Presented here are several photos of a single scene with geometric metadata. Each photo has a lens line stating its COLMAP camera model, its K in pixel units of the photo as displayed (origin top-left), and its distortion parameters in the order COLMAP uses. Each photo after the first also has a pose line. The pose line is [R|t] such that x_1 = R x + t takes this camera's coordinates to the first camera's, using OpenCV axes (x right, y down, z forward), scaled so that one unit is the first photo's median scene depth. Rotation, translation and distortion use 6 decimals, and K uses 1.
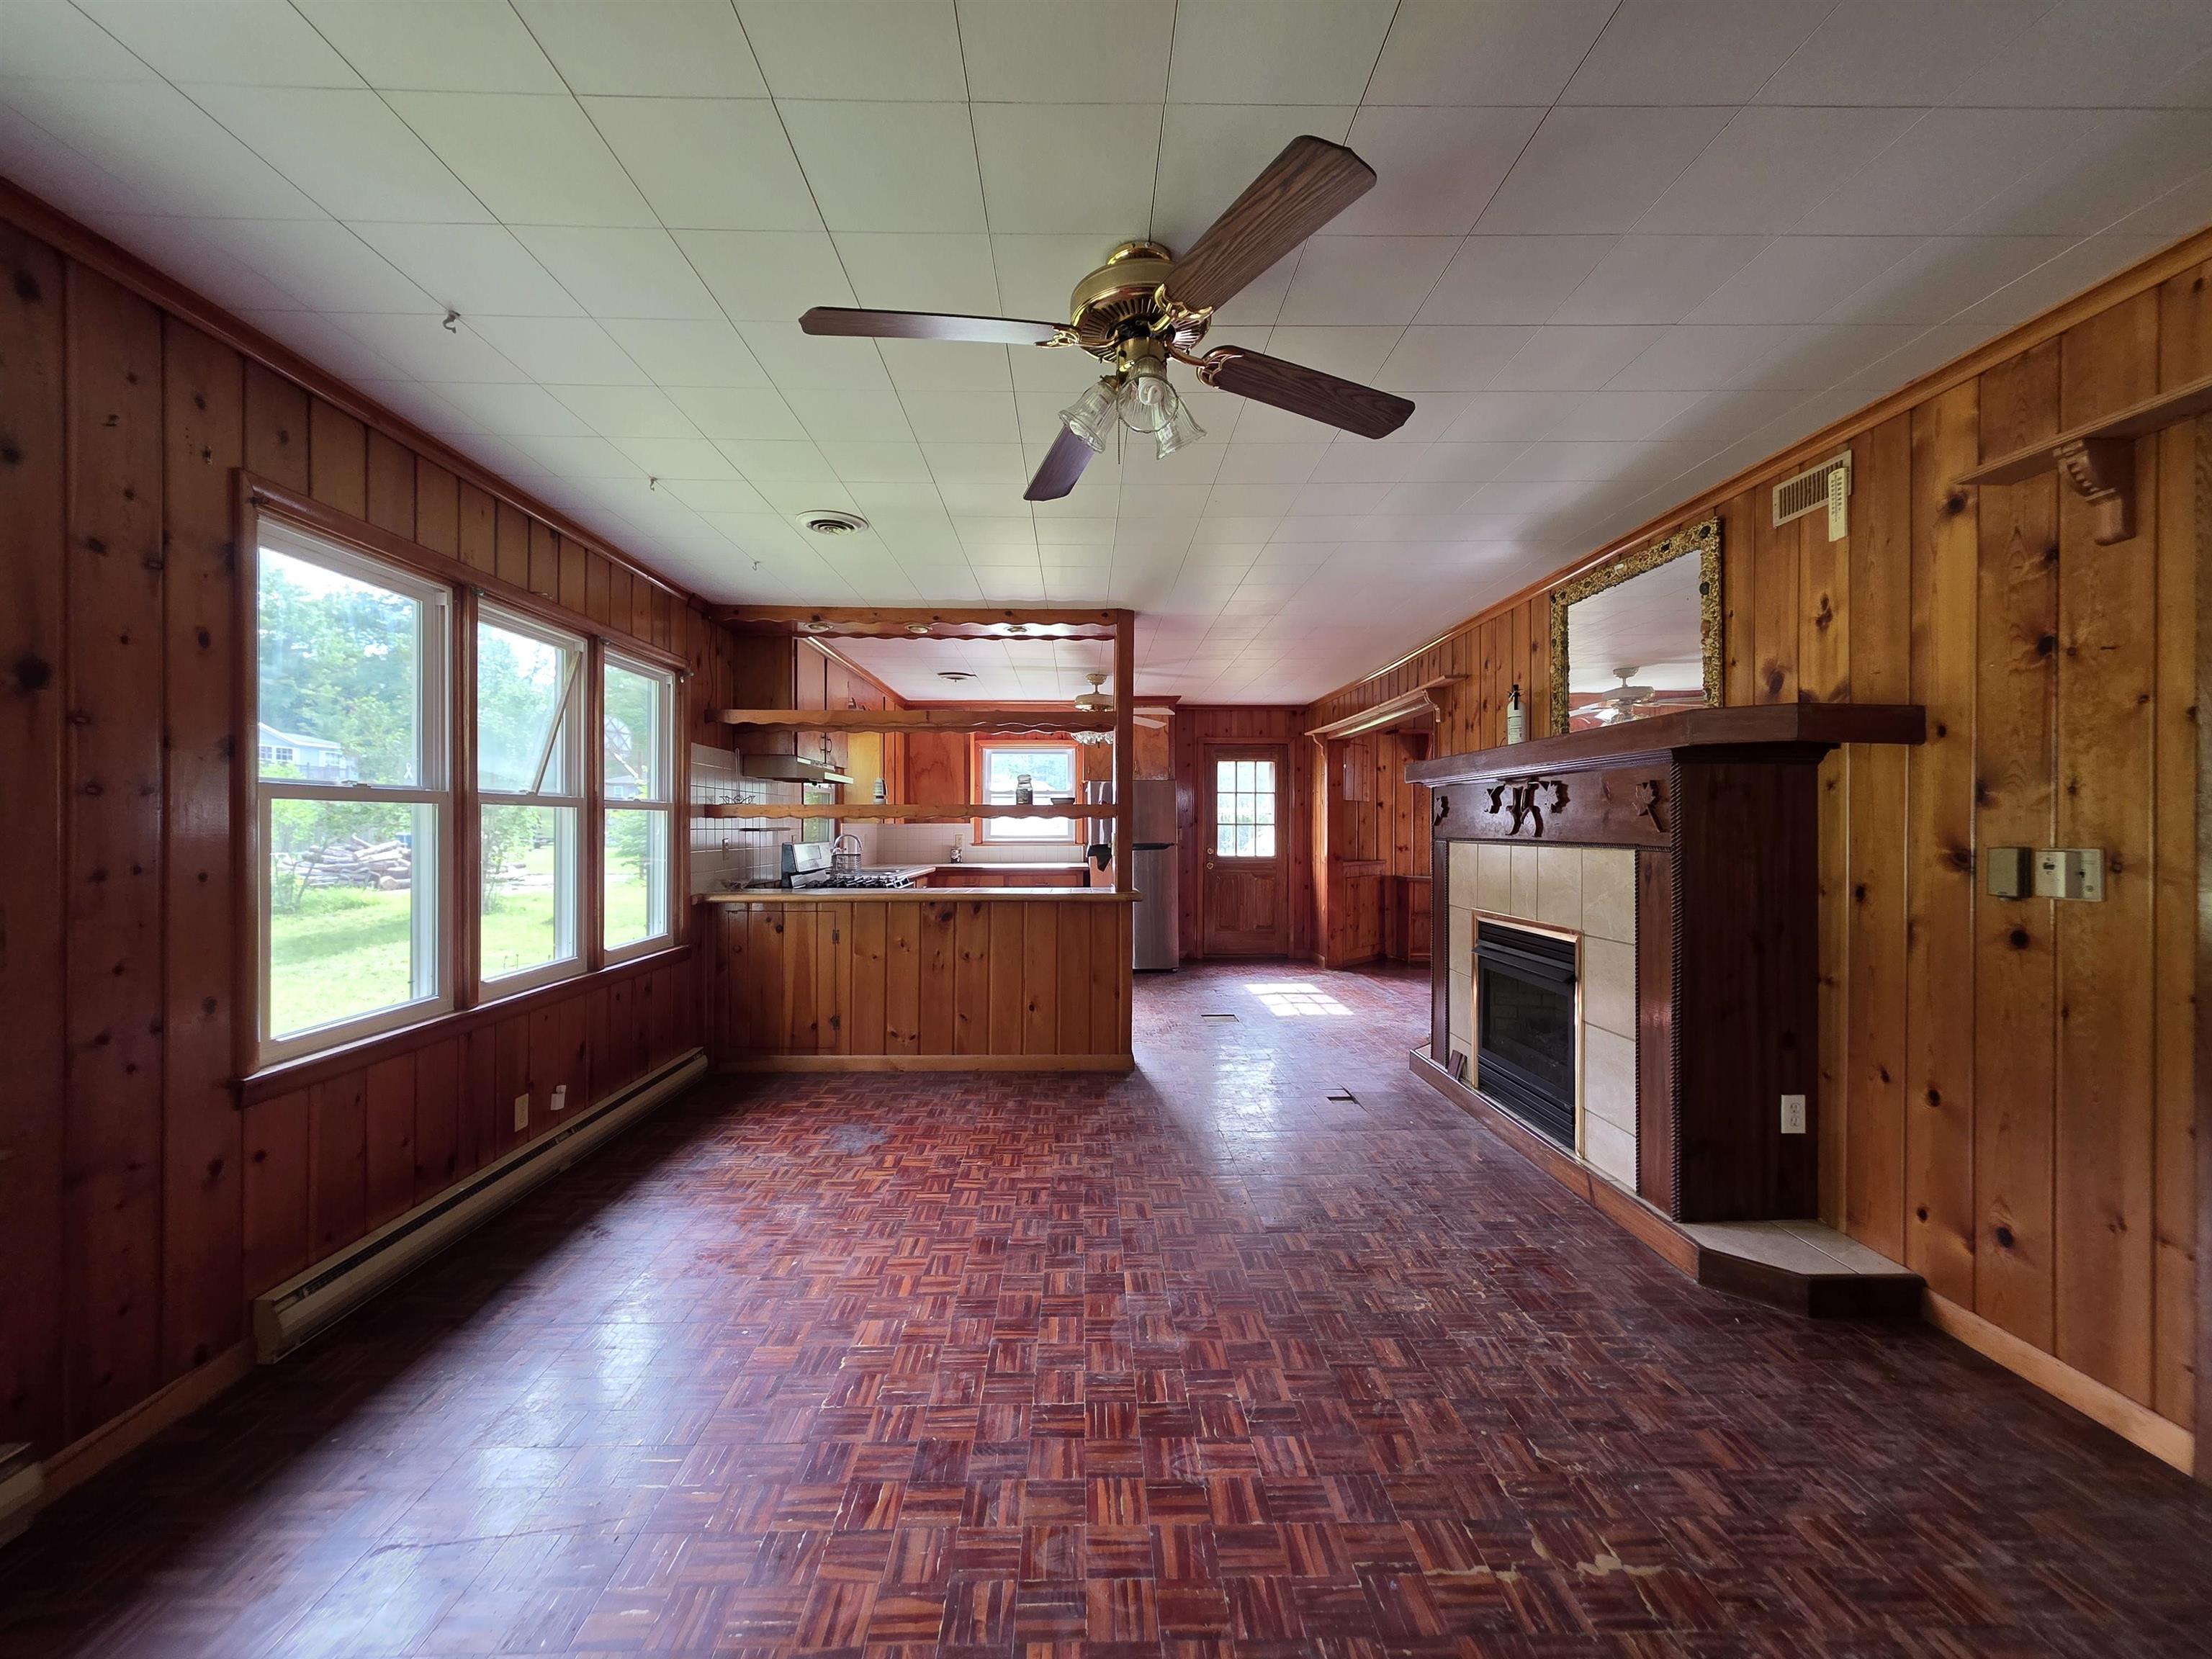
lens RADIAL K [[884.4, 0, 1099.7], [0, 884.4, 825.1], [0, 0, 1]] dist [0.000726, -0.000116]
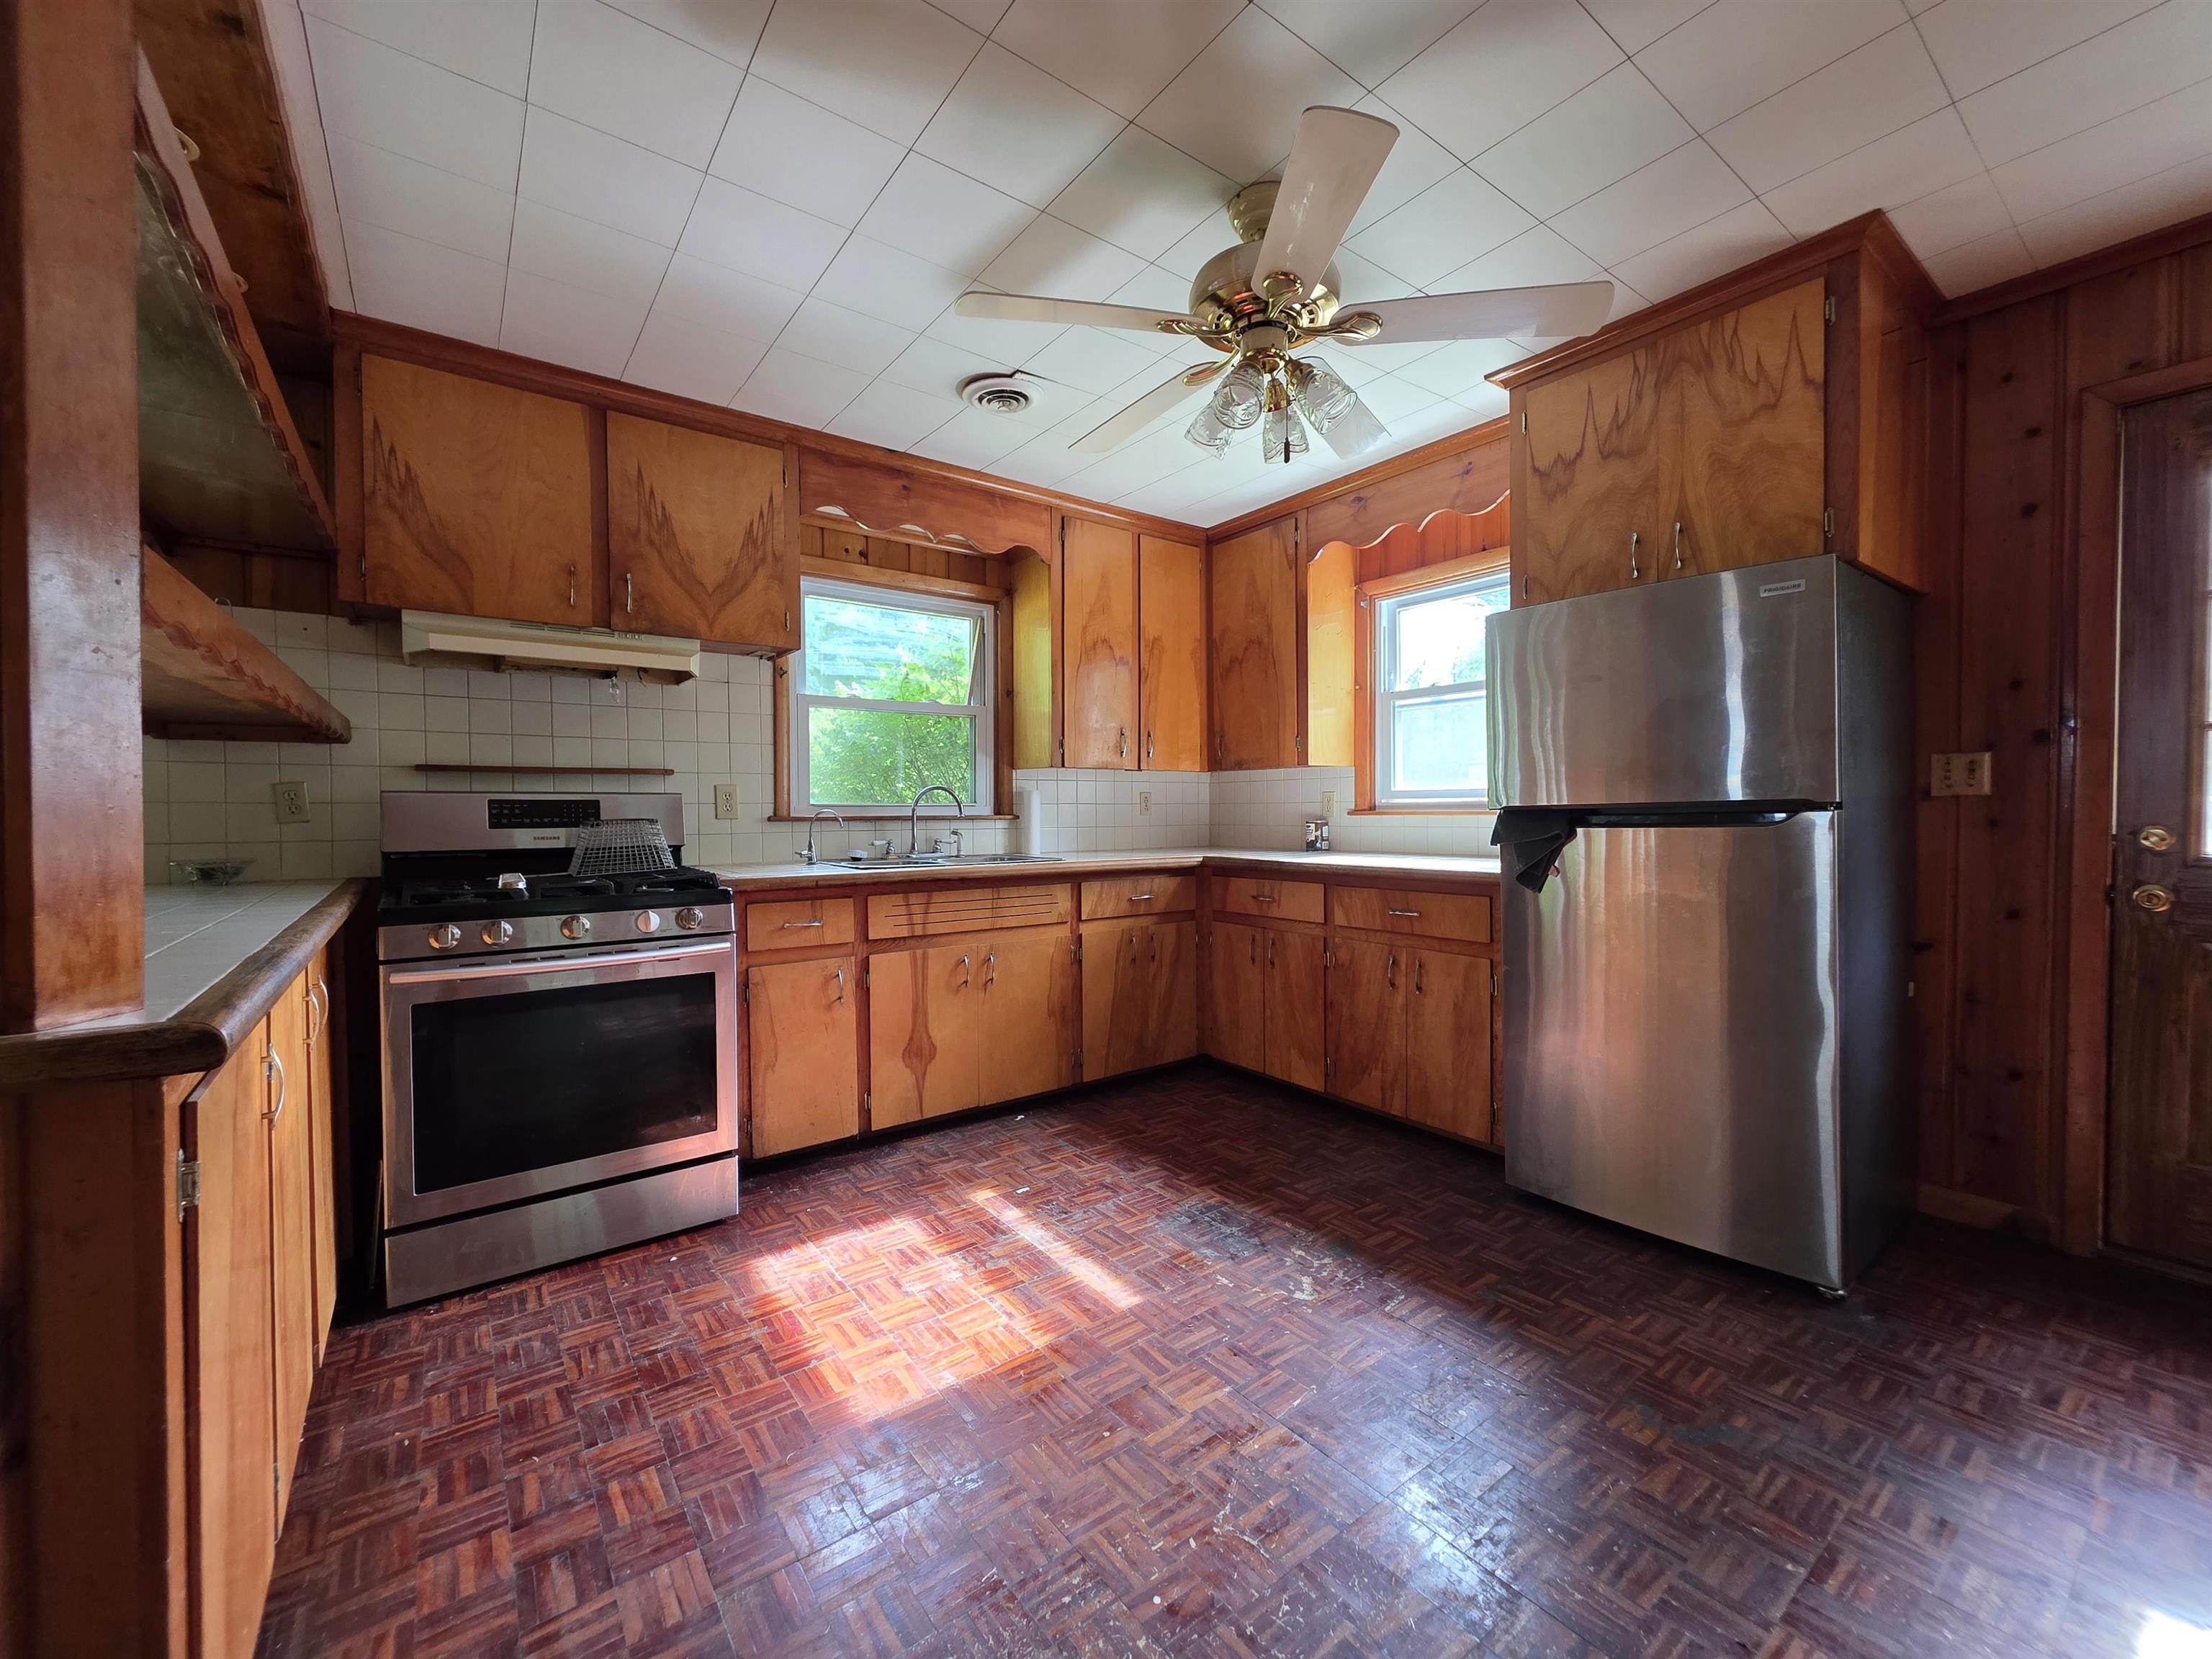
lens RADIAL K [[884.4, 0, 1099.7], [0, 884.4, 825.1], [0, 0, 1]] dist [0.000726, -0.000116]
pose [[0.576617, 0.011672, -0.816931, 0.387795], [0.004728, 0.999834, 0.017623, 0.050511], [0.817001, -0.014024, 0.576466, 1.533920]]
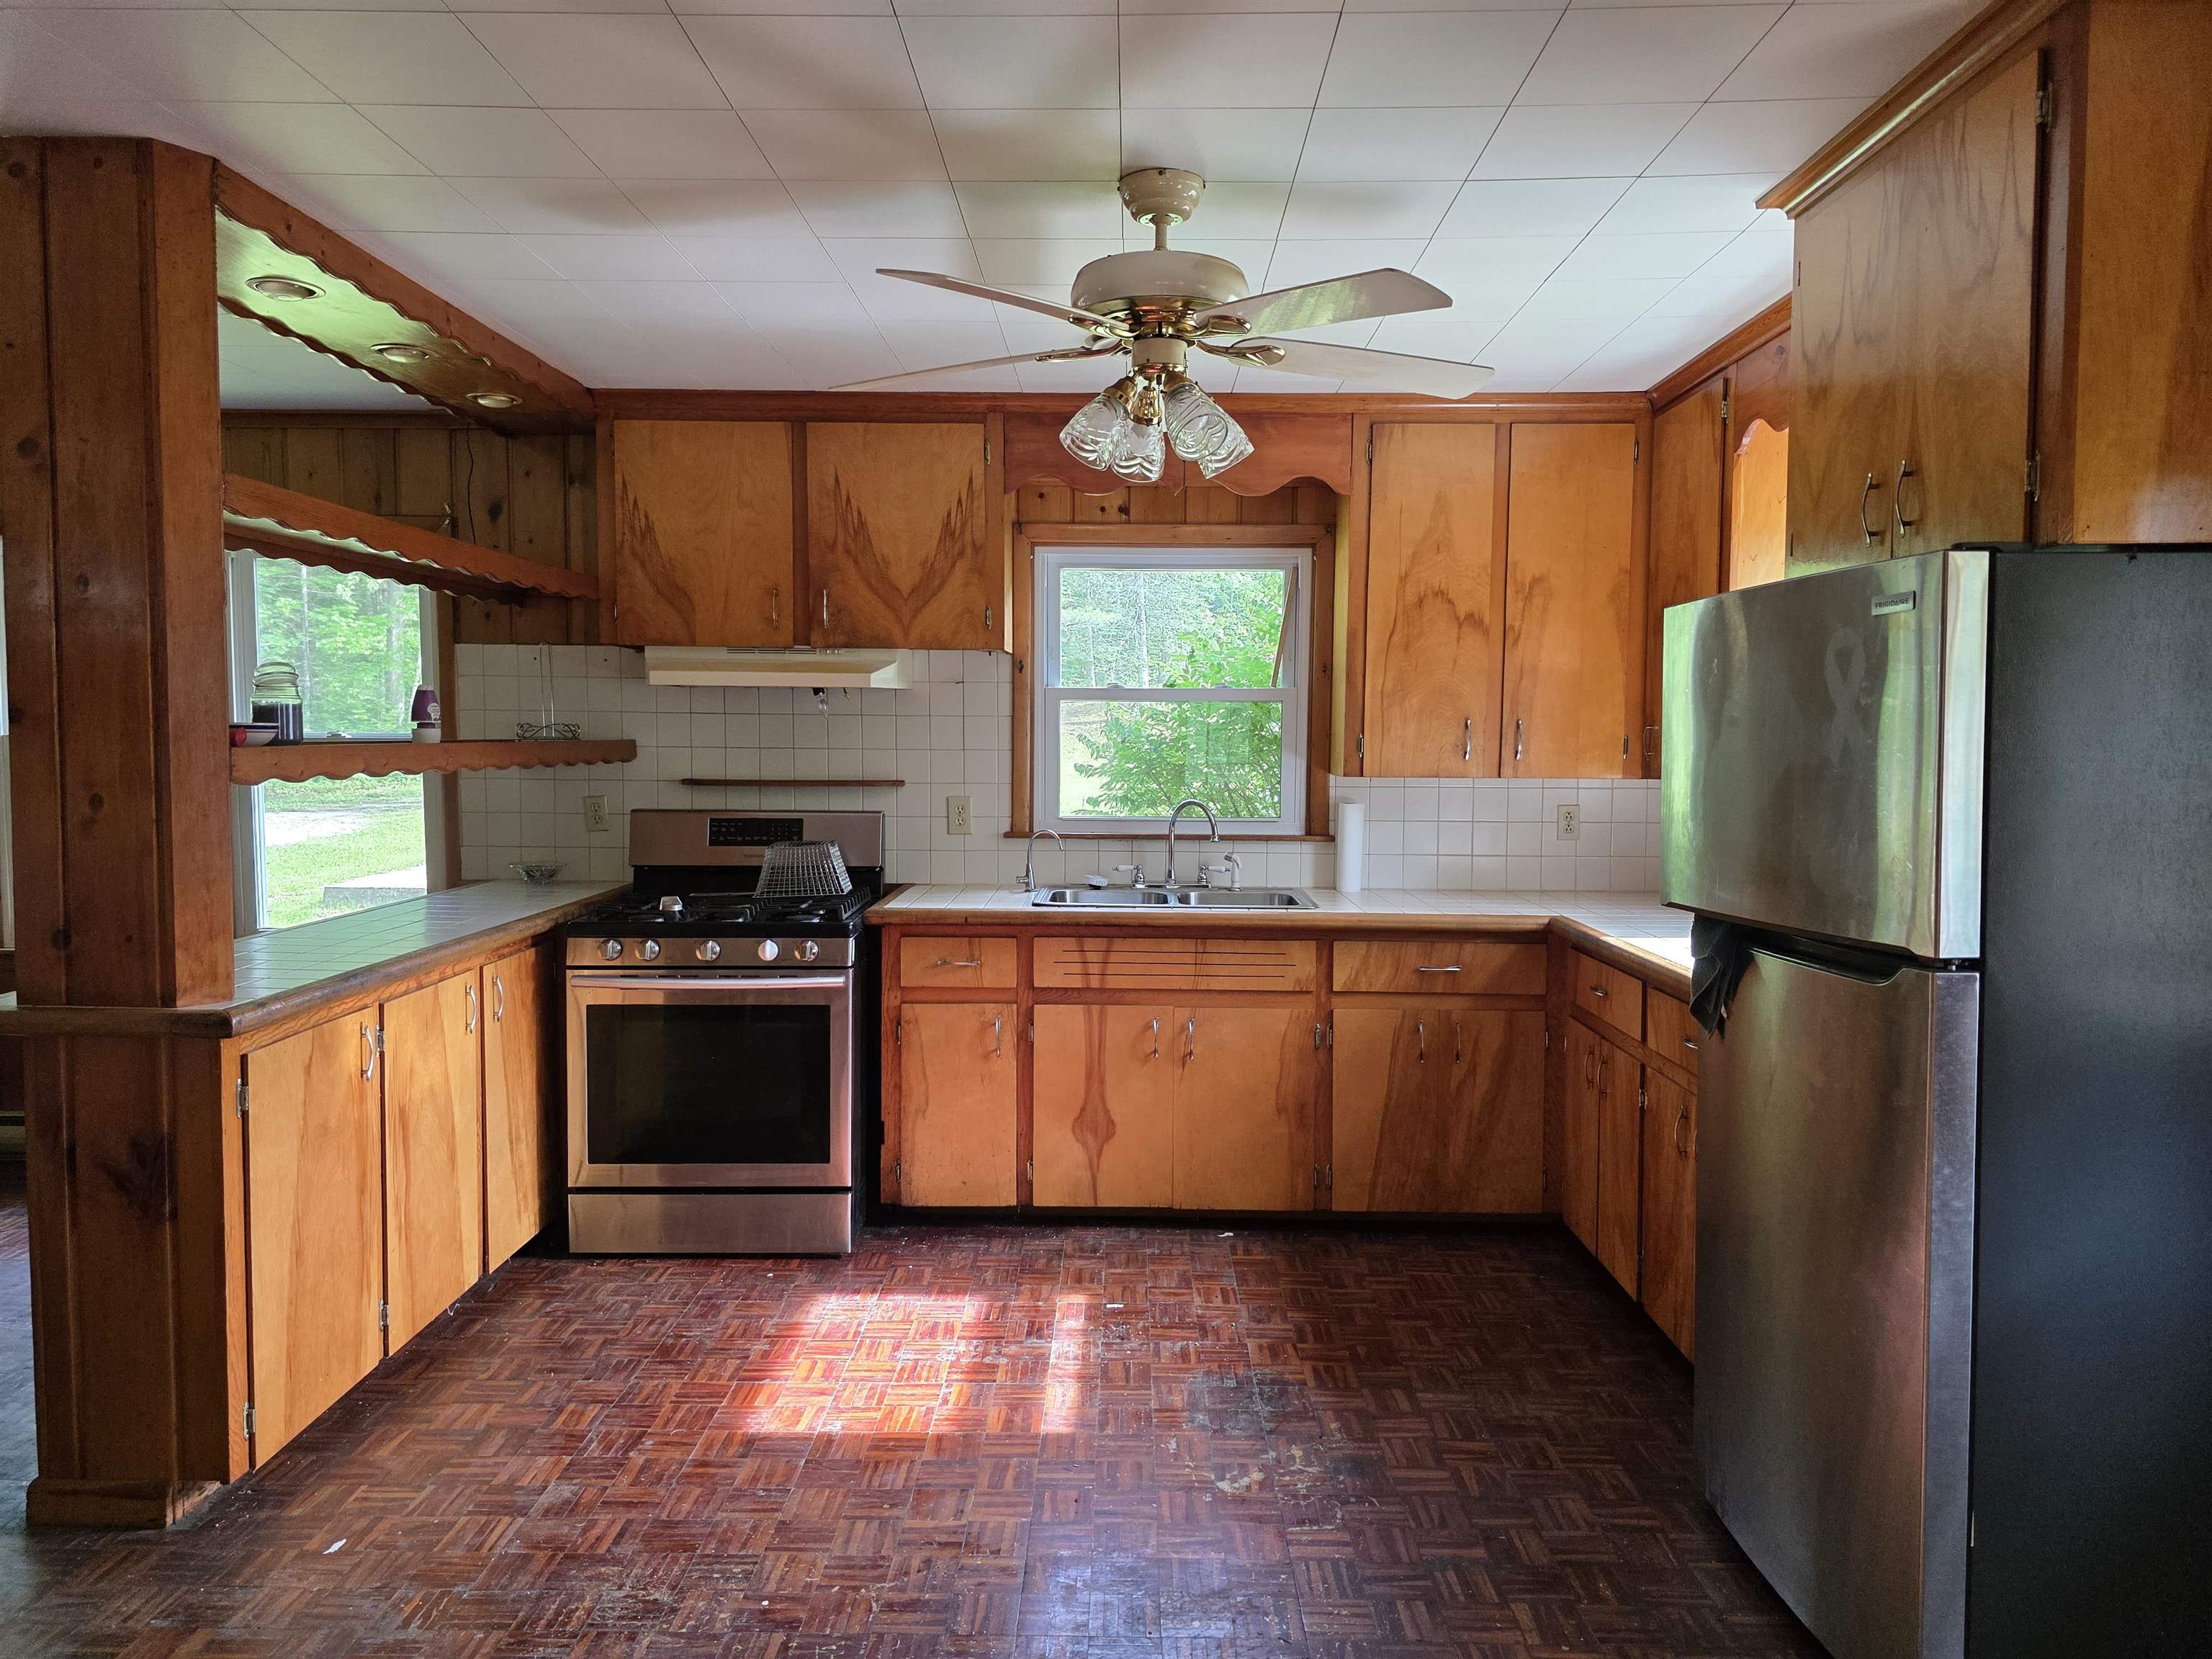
lens RADIAL K [[1476.5, 0, 1105.2], [0, 1476.5, 820.6], [0, 0, 1]] dist [0.094816, -0.139298]
pose [[-0.037040, 0.059025, -0.997569, 0.800368], [-0.007145, 0.998213, 0.059329, -0.040719], [0.999288, 0.009325, -0.036552, 1.951648]]
